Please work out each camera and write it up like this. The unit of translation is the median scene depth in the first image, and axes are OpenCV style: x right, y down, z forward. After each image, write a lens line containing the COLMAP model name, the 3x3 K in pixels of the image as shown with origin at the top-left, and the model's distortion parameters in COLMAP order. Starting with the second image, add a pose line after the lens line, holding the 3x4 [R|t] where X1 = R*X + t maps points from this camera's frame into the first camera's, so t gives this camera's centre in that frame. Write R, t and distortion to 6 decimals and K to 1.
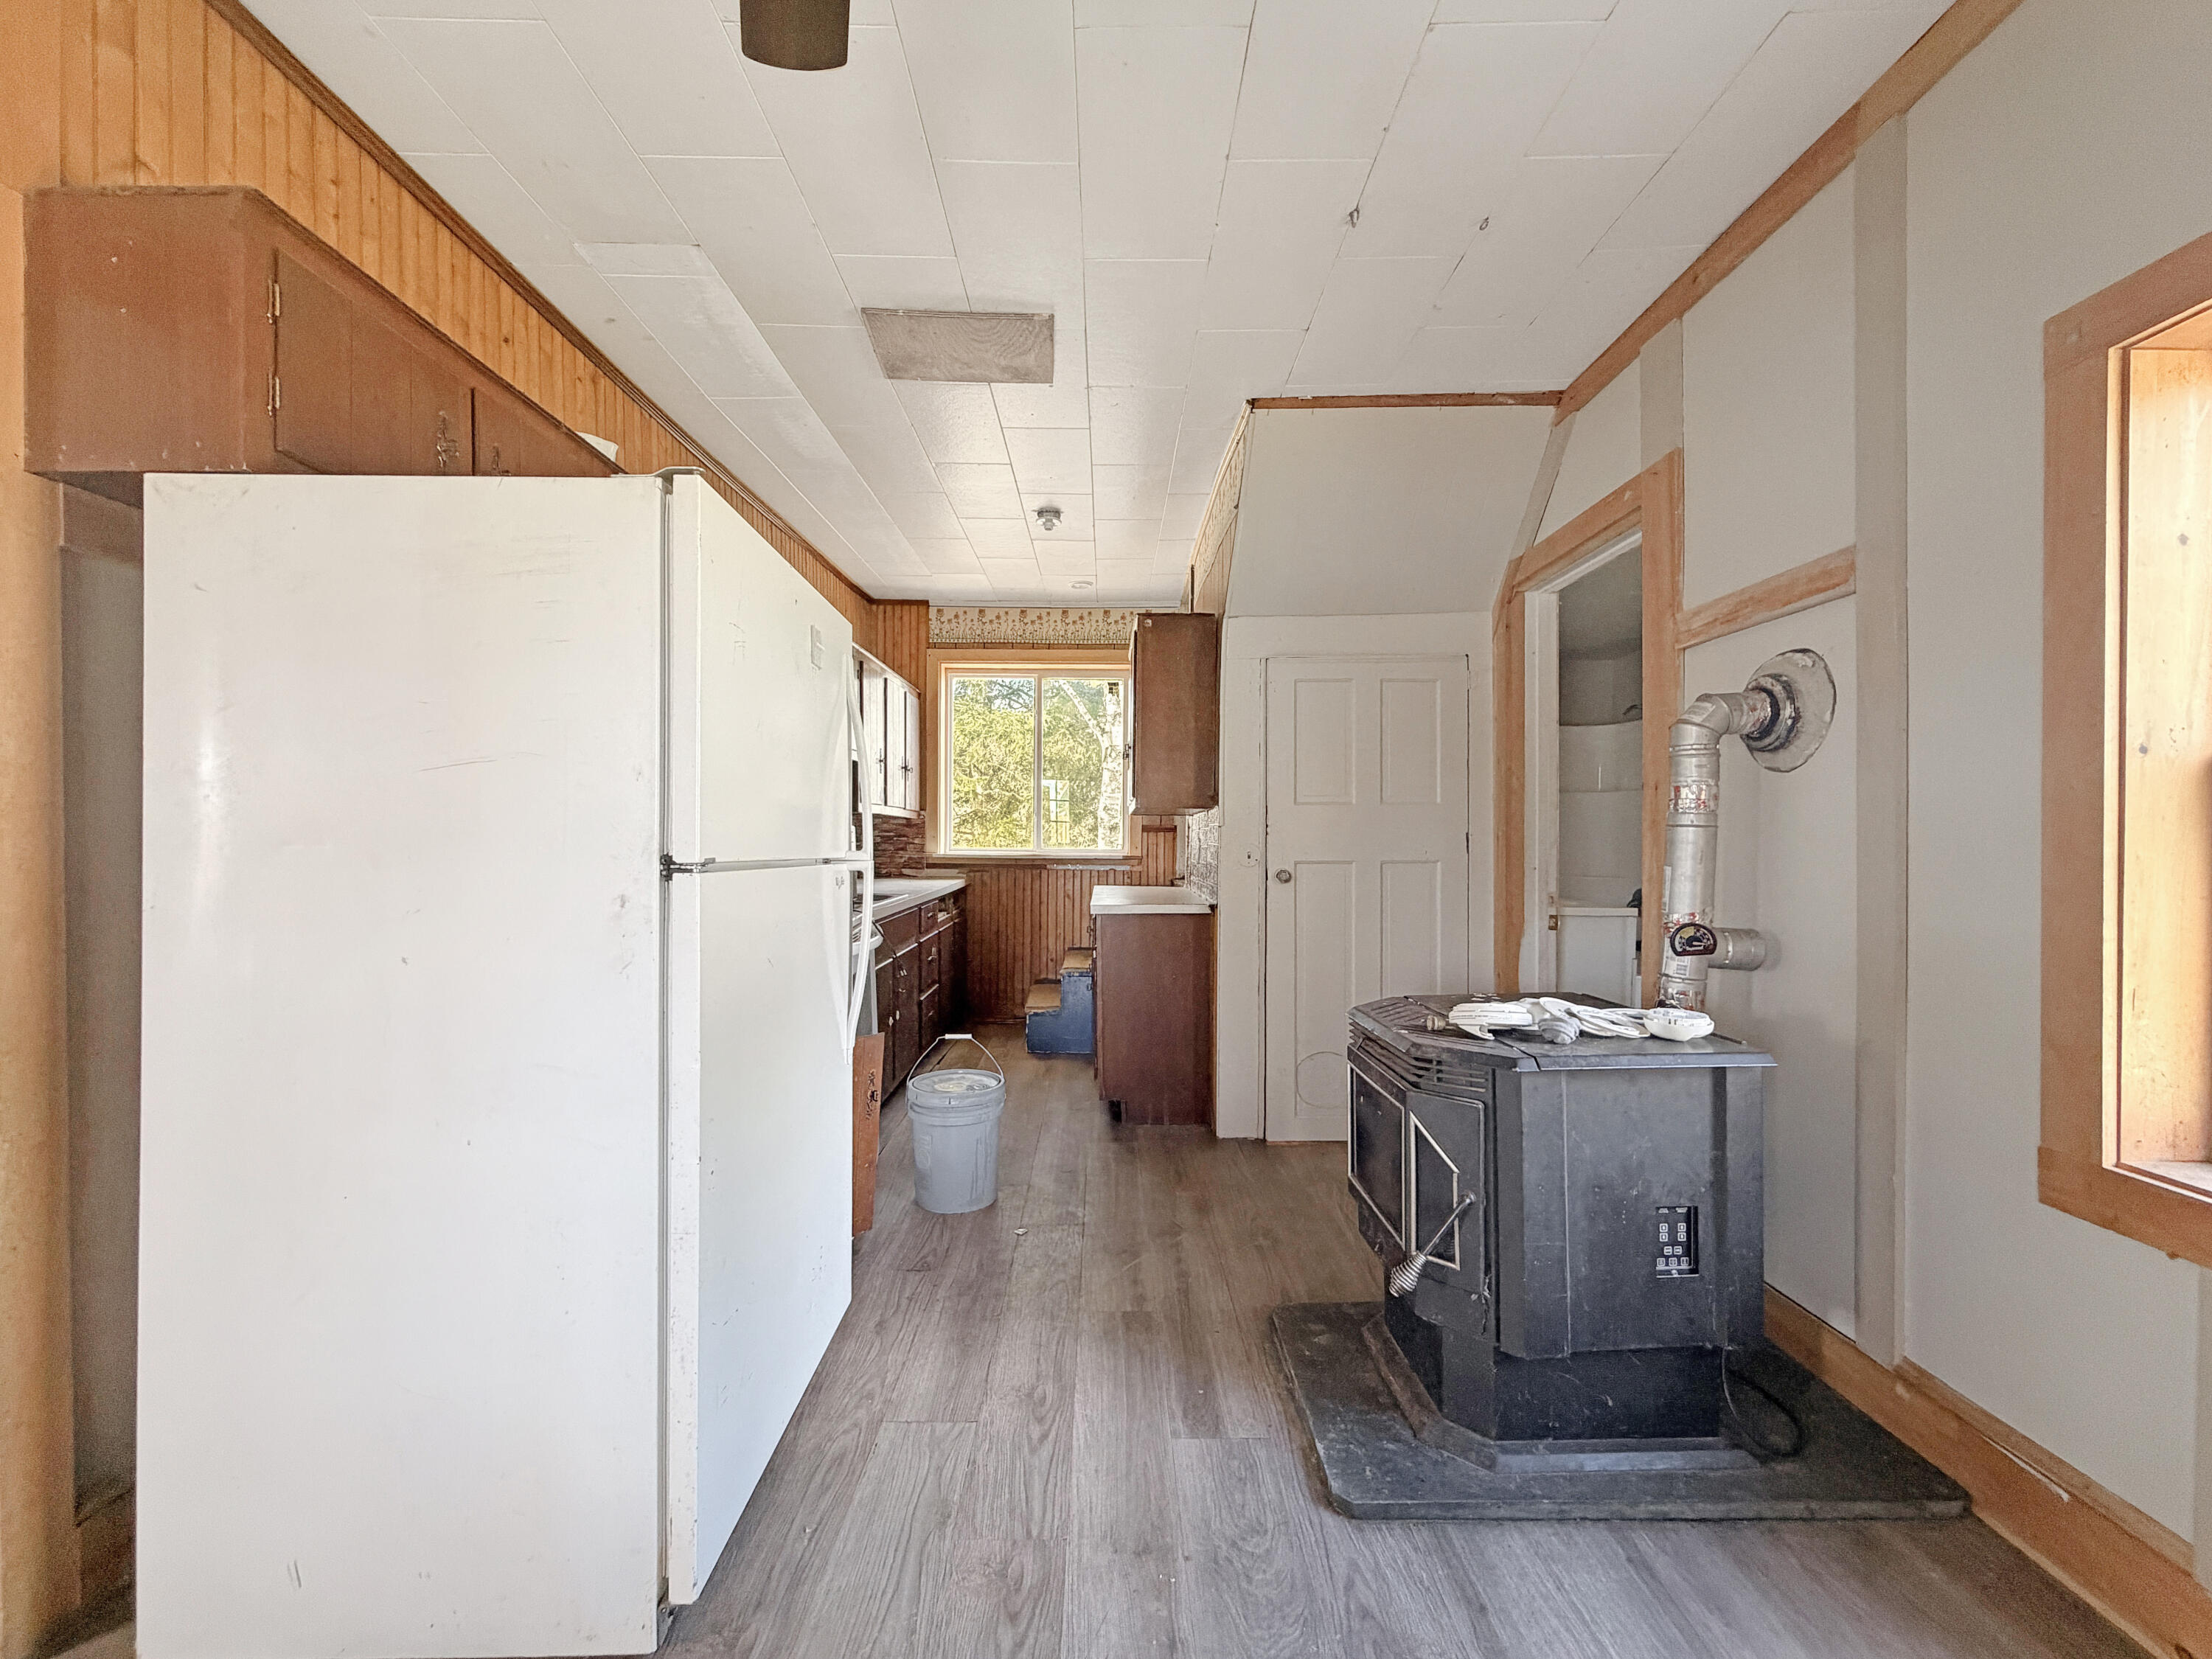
lens RADIAL K [[881.0, 0, 1102.5], [0, 881.0, 832.1], [0, 0, 1]] dist [0.000185, -0.000060]
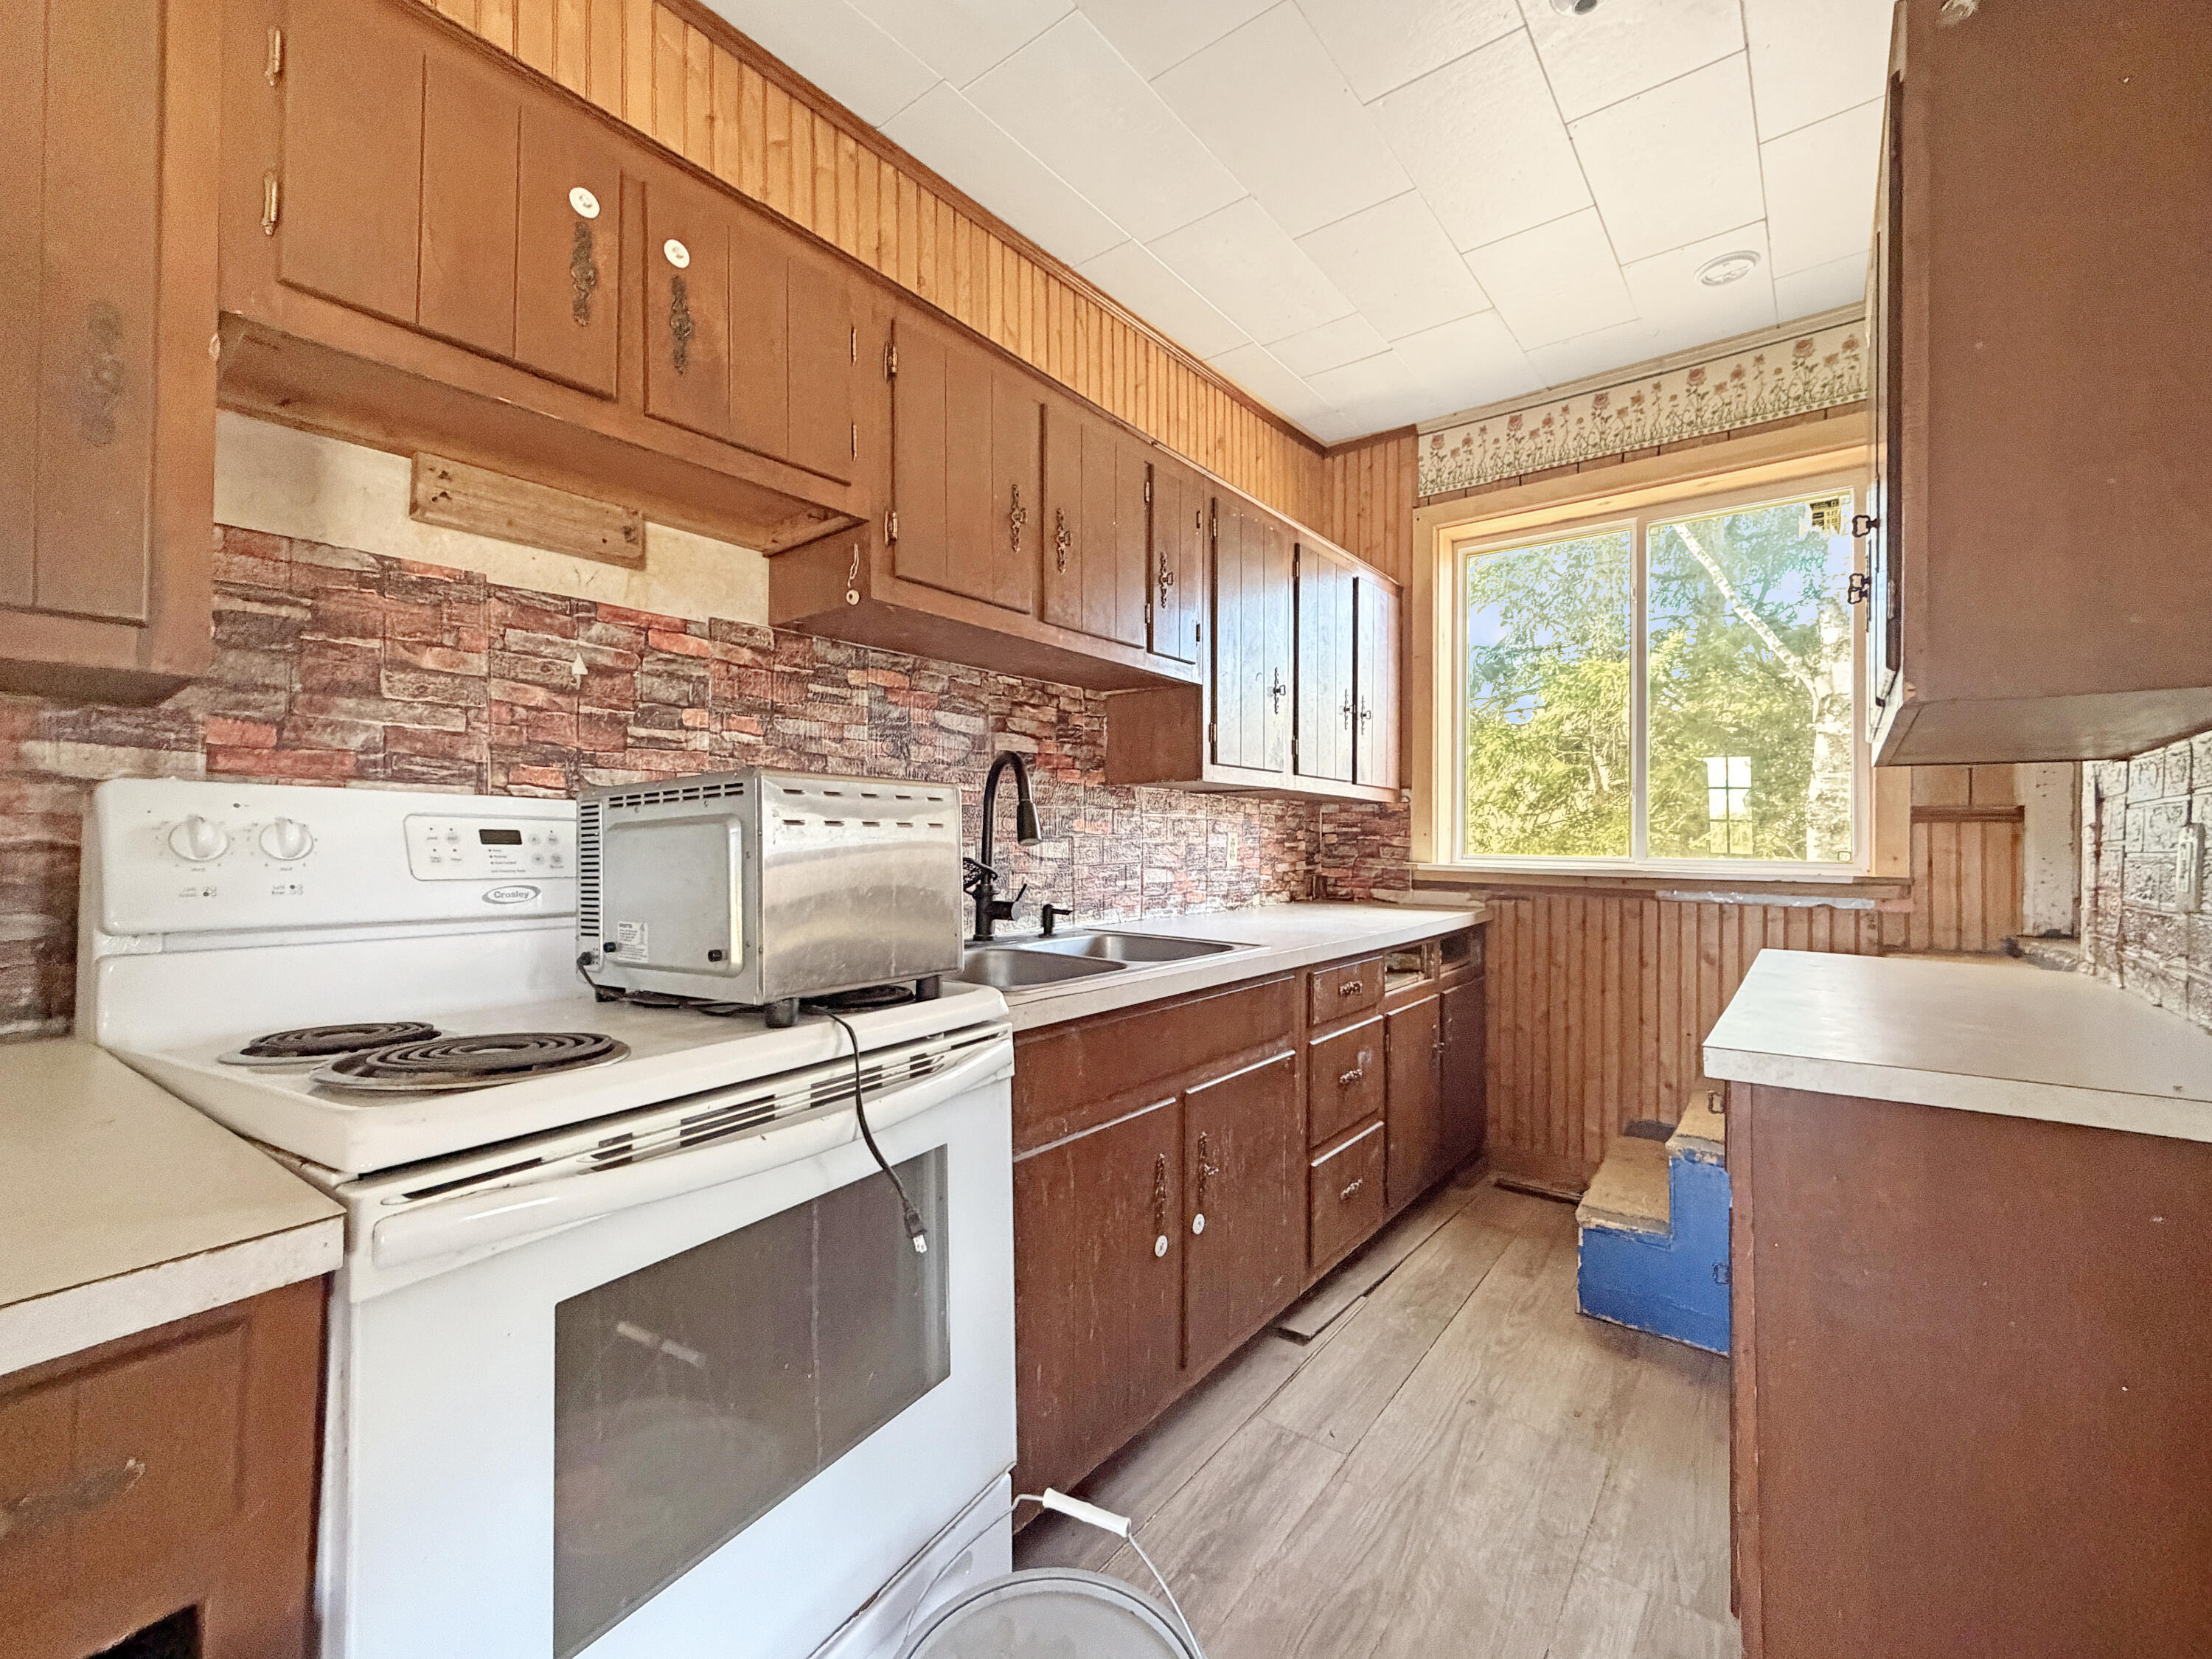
lens RADIAL K [[914.4, 0, 1111.6], [0, 914.4, 825.0], [0, 0, 1]] dist [0.002413, -0.000003]
pose [[0.789353, -0.005574, -0.613914, 0.011589], [-0.003403, 0.999904, -0.013455, 0.007974], [0.613930, 0.012710, 0.789258, 0.407007]]
